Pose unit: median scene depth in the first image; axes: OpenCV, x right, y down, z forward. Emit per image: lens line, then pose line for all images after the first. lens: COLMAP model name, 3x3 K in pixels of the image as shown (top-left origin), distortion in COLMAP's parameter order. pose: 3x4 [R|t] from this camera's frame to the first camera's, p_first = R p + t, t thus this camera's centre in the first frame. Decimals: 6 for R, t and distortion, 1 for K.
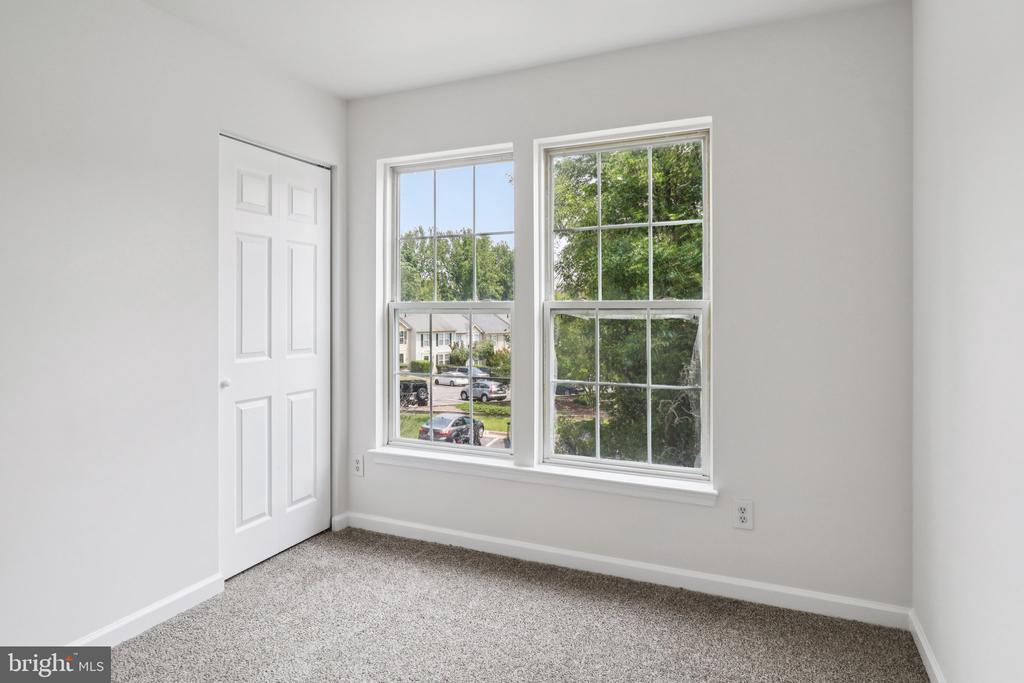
lens RADIAL K [[557.0, 0, 517.9], [0, 557.0, 311.1], [0, 0, 1]] dist [-0.000210, -0.000707]
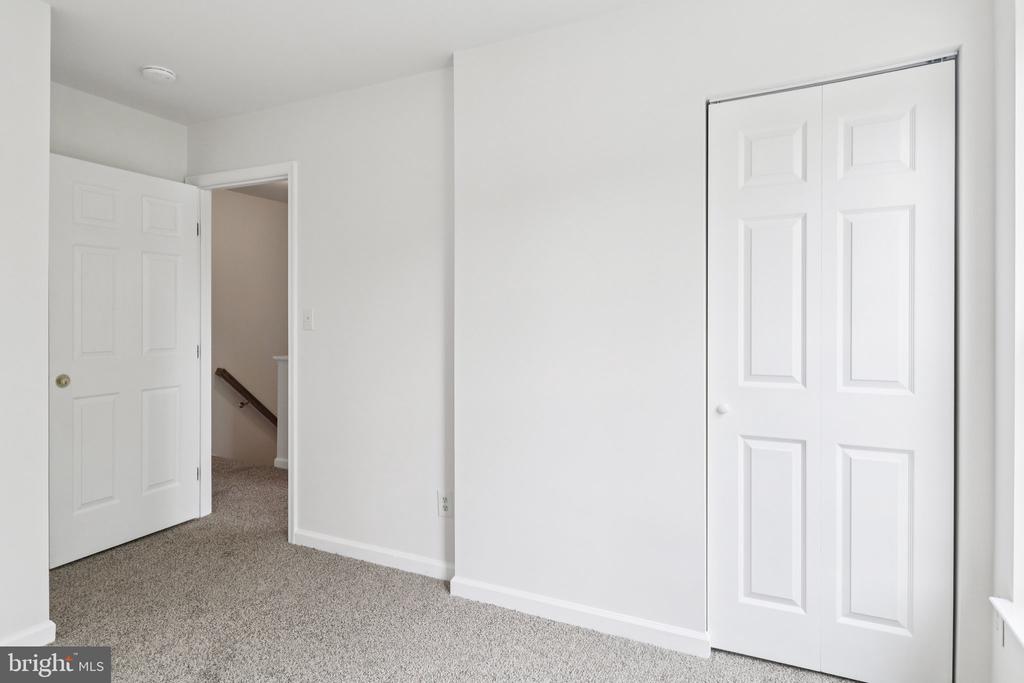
lens RADIAL K [[563.8, 0, 512.6], [0, 563.8, 347.1], [0, 0, 1]] dist [0.025073, -0.000040]
pose [[-0.011618, 0.037363, -0.999234, 0.295022], [-0.000262, 0.999302, 0.037368, 0.008289], [0.999932, 0.000696, -0.011600, 0.698659]]
